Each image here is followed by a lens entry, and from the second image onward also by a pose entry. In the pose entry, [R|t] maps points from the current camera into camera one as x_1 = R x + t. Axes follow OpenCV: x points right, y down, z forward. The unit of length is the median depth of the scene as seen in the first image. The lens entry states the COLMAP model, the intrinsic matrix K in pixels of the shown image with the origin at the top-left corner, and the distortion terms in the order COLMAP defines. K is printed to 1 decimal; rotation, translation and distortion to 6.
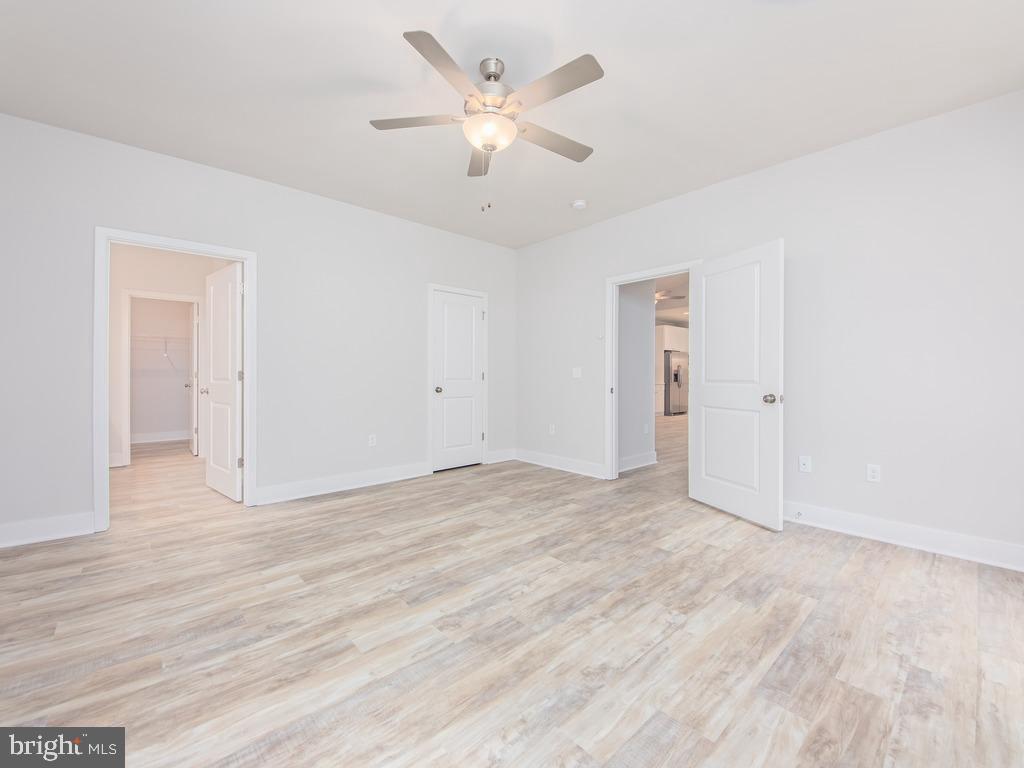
lens RADIAL K [[425.0, 0, 512.3], [0, 425.0, 375.2], [0, 0, 1]] dist [-0.000088, -0.013790]
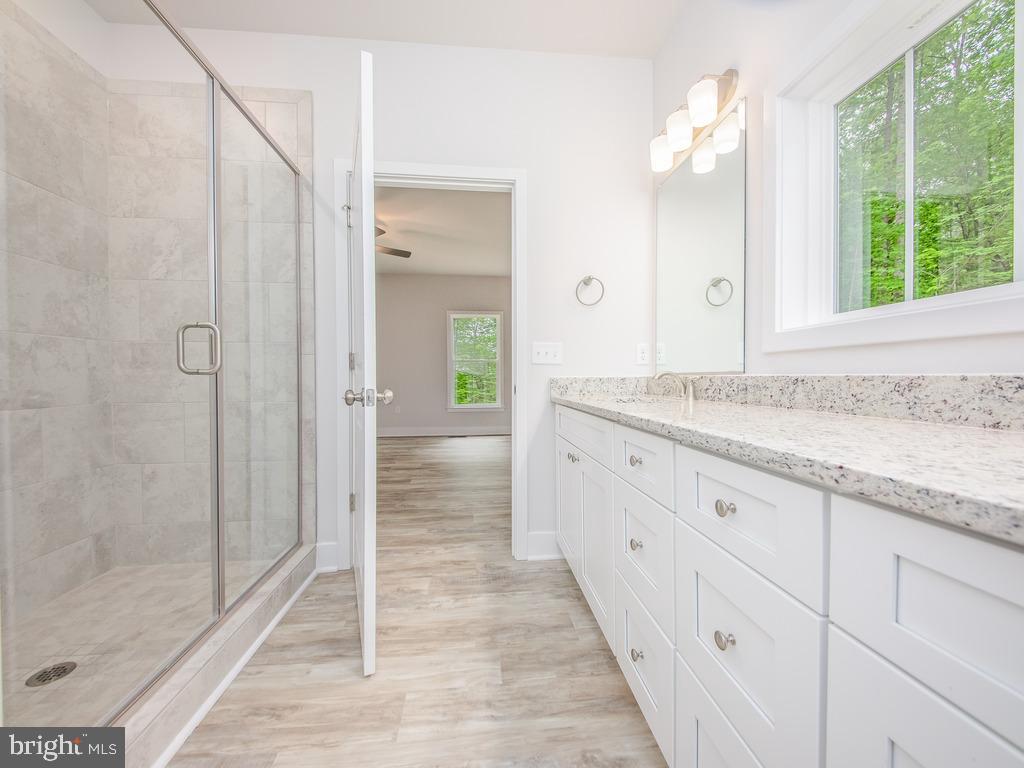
lens RADIAL K [[425.0, 0, 512.3], [0, 425.0, 375.2], [0, 0, 1]] dist [-0.000088, -0.013790]
pose [[-0.795193, -0.008869, 0.606291, -1.803531], [0.000861, 0.999875, 0.015756, 0.006063], [-0.606355, 0.013051, -0.795087, 2.028014]]
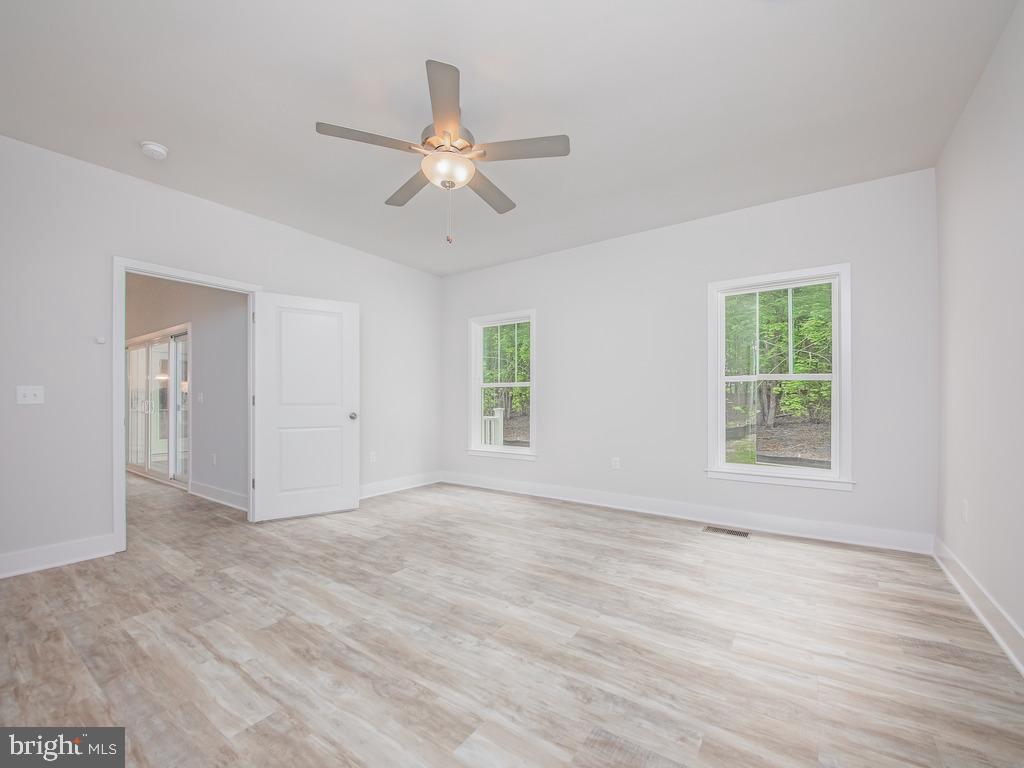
lens RADIAL K [[425.0, 0, 512.3], [0, 425.0, 375.2], [0, 0, 1]] dist [-0.000088, -0.013790]
pose [[-0.218620, 0.044040, 0.974816, -0.958057], [0.008821, 0.999029, -0.043156, 0.002701], [-0.975770, -0.000836, -0.218796, 0.927289]]
